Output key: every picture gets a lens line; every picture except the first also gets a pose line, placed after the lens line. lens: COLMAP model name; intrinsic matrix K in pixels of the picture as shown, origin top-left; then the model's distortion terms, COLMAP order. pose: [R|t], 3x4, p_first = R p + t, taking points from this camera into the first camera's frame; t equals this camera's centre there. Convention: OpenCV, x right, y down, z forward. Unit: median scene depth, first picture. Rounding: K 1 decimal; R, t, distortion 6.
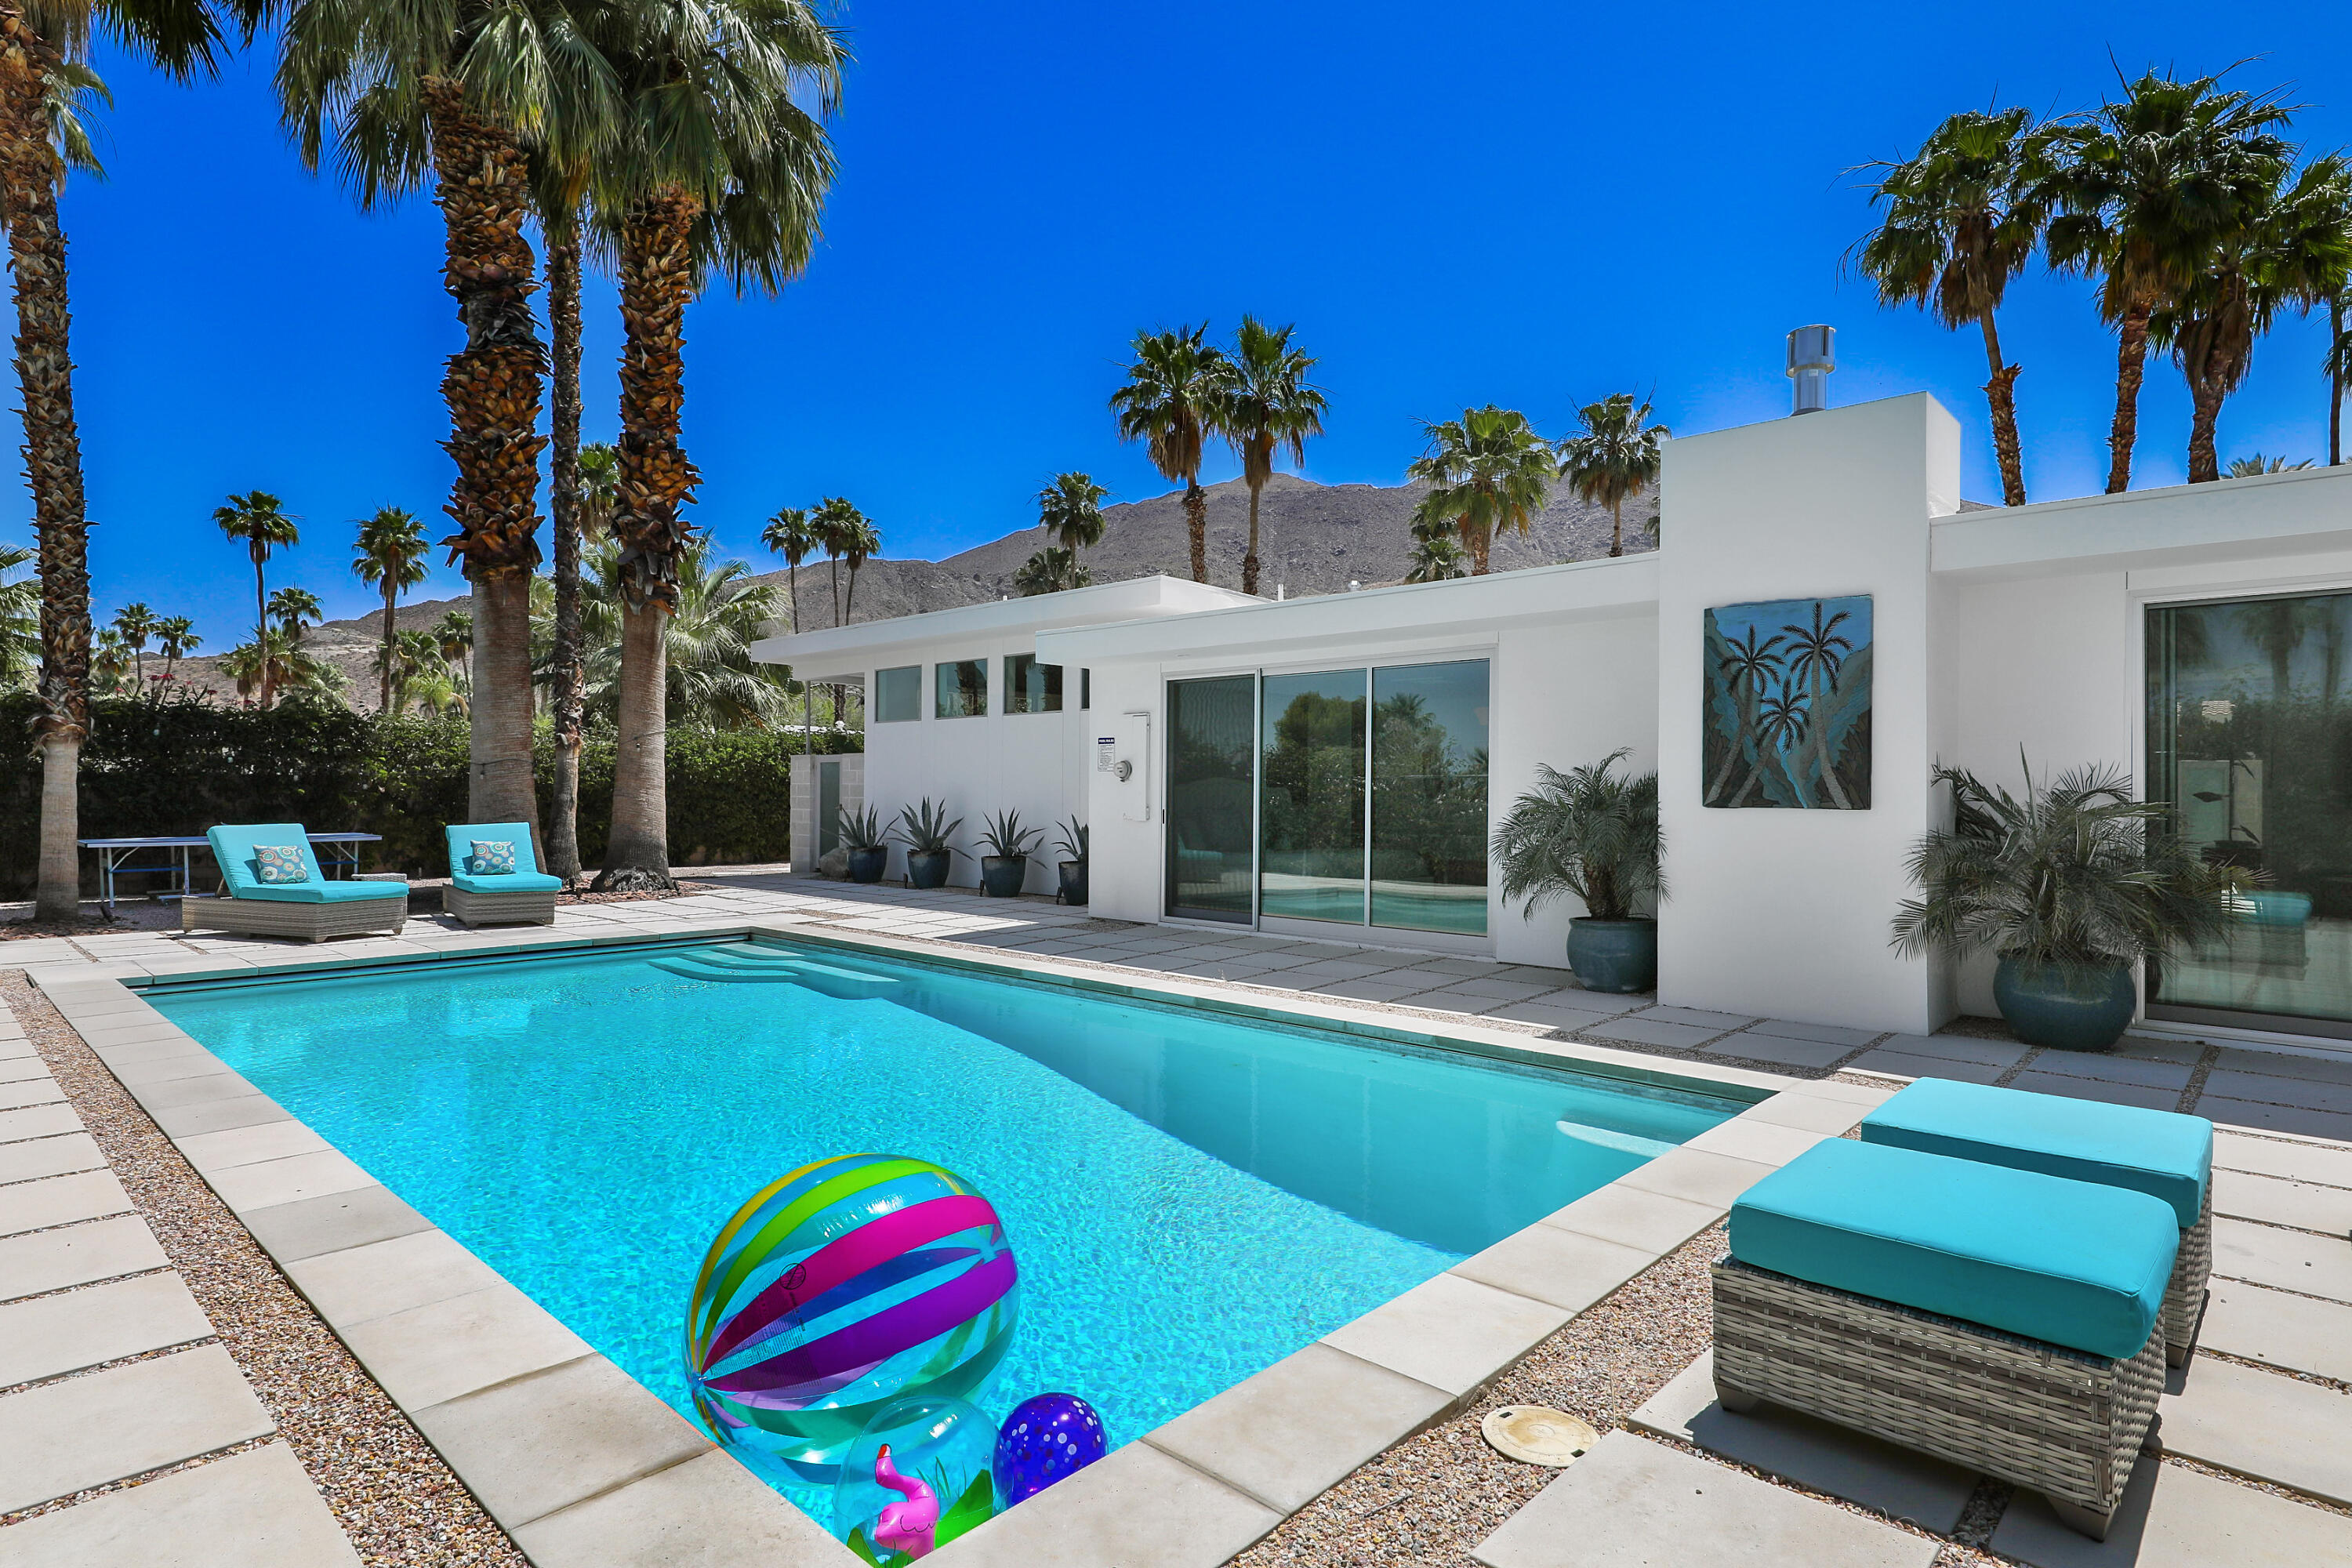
lens RADIAL K [[1240.8, 0, 1184.1], [0, 1240.8, 788.5], [0, 0, 1]] dist [-0.001781, -0.000063]
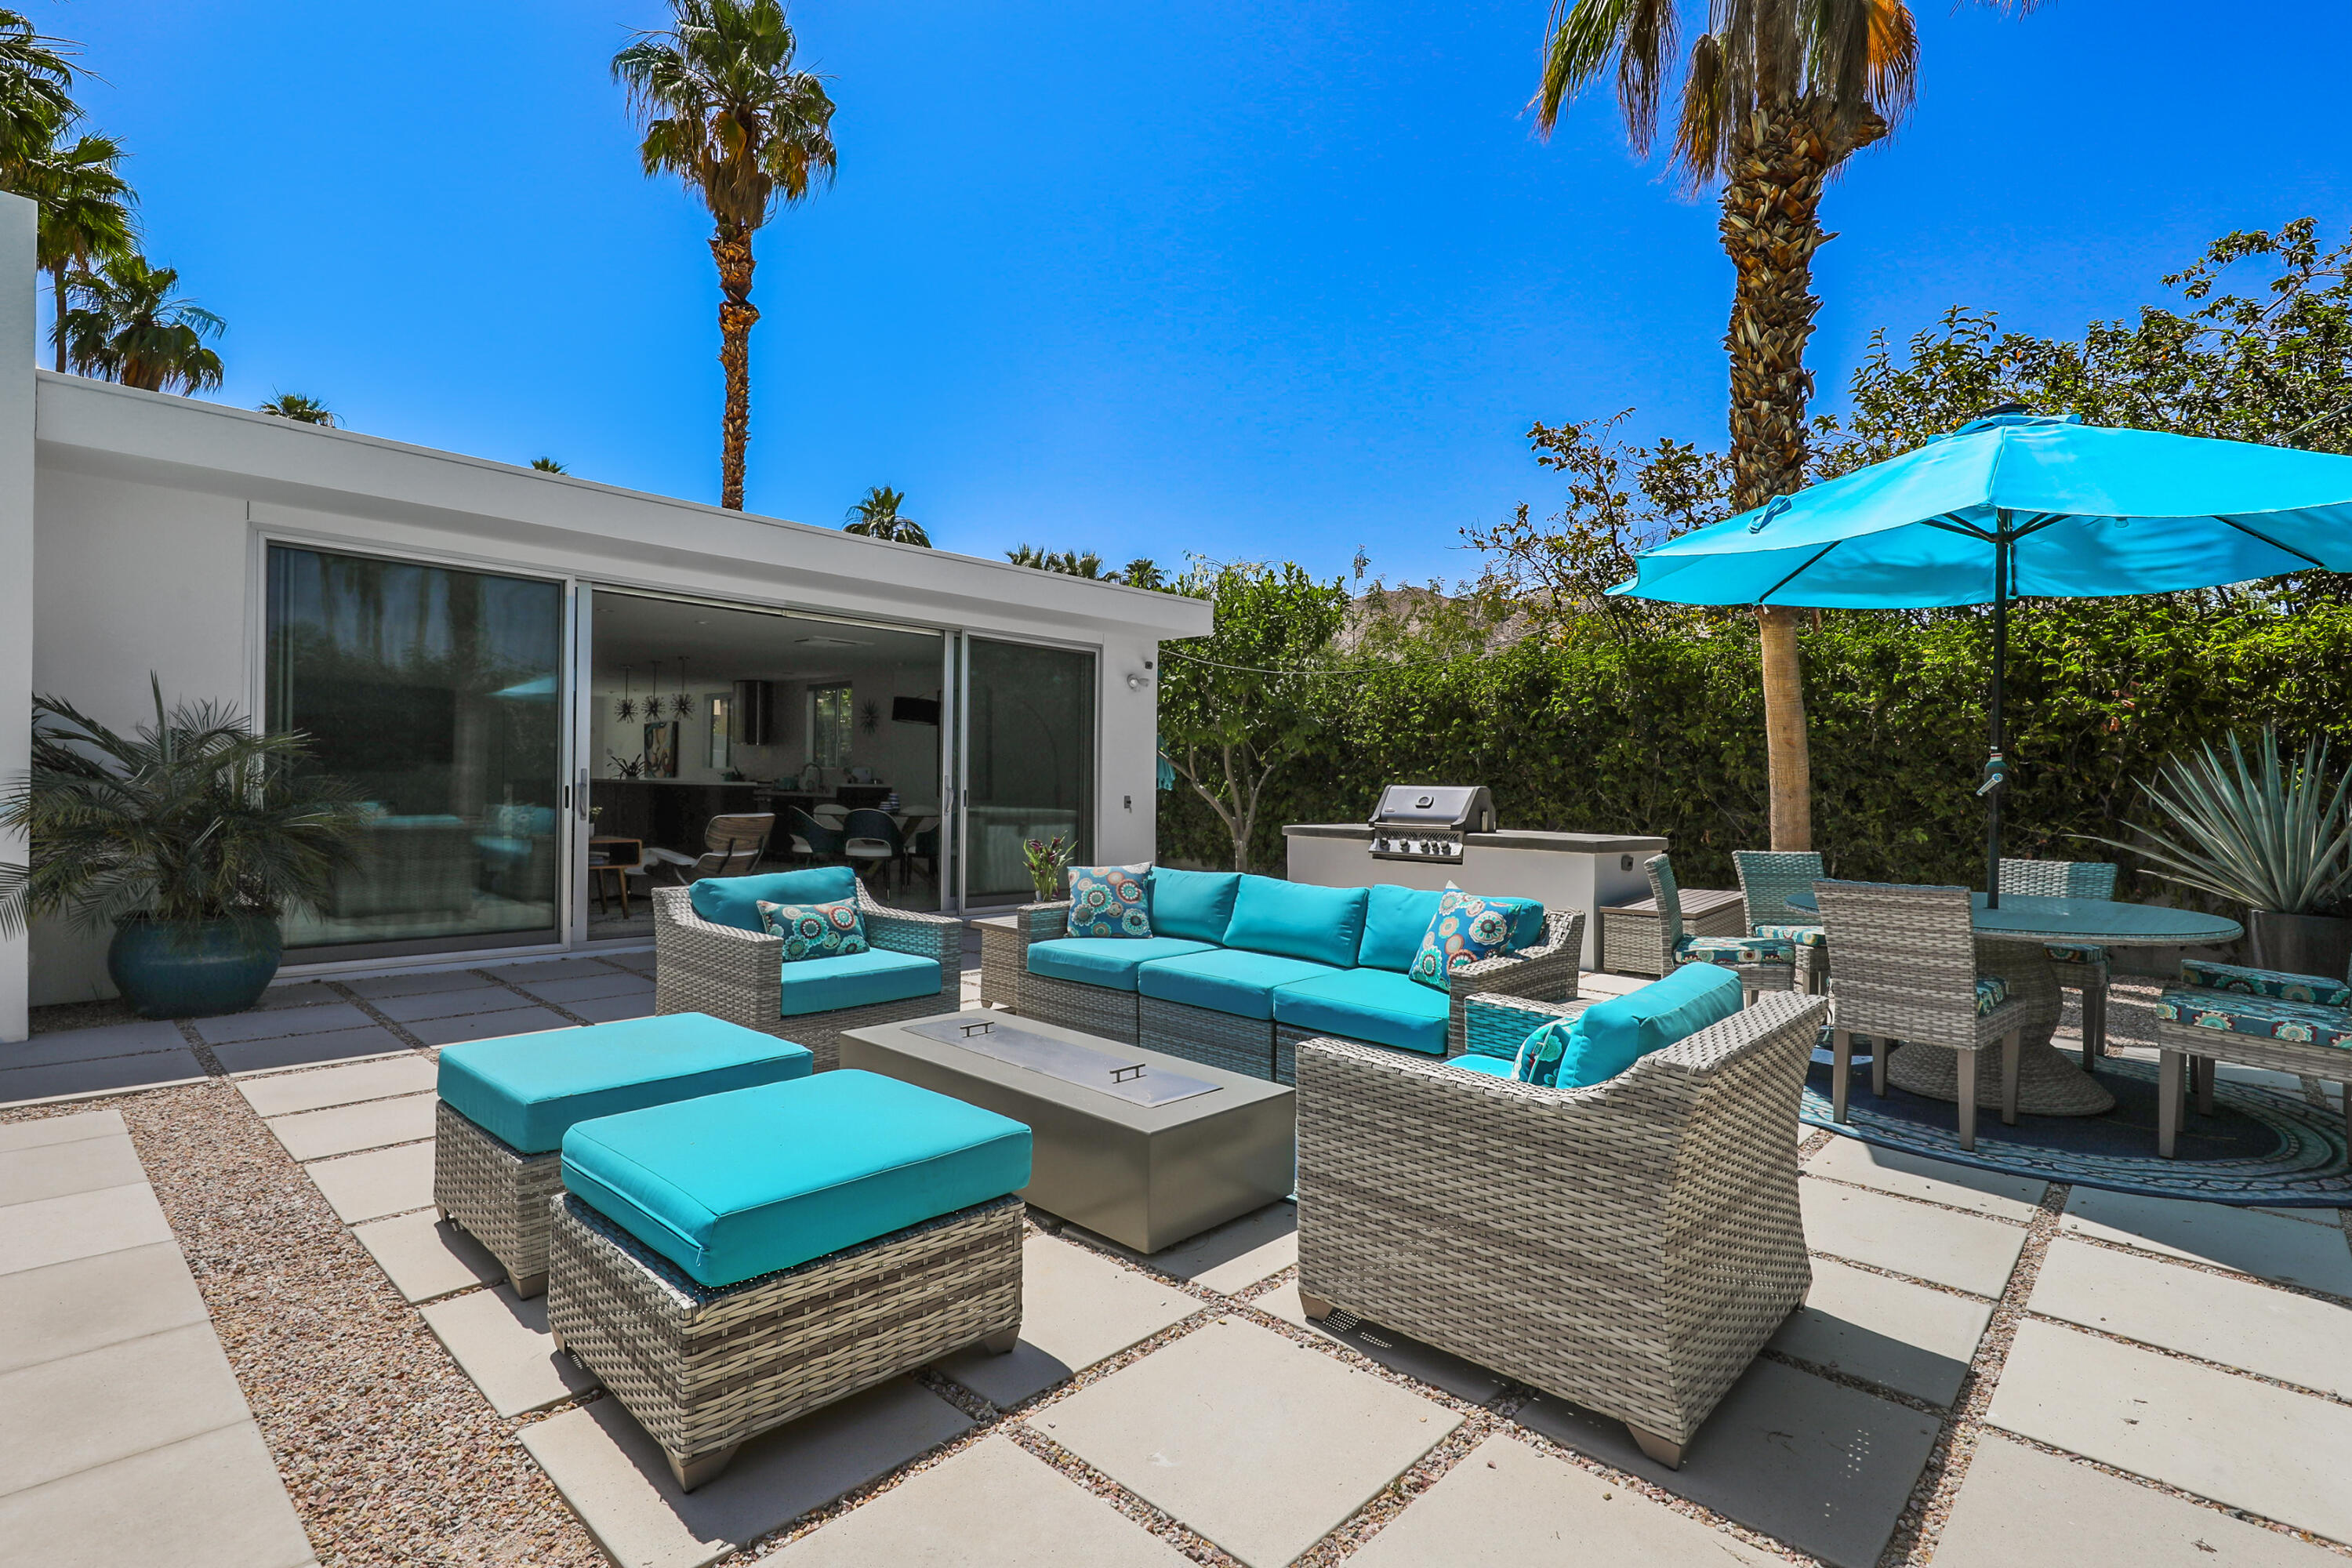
lens RADIAL K [[1108.5, 0, 1186.0], [0, 1108.5, 783.5], [0, 0, 1]] dist [0.006257, -0.000116]
pose [[-0.009959, -0.012514, 0.999872, -0.103233], [-0.017626, 0.999769, 0.012337, 0.018934], [-0.999795, -0.017501, -0.010177, 0.288724]]
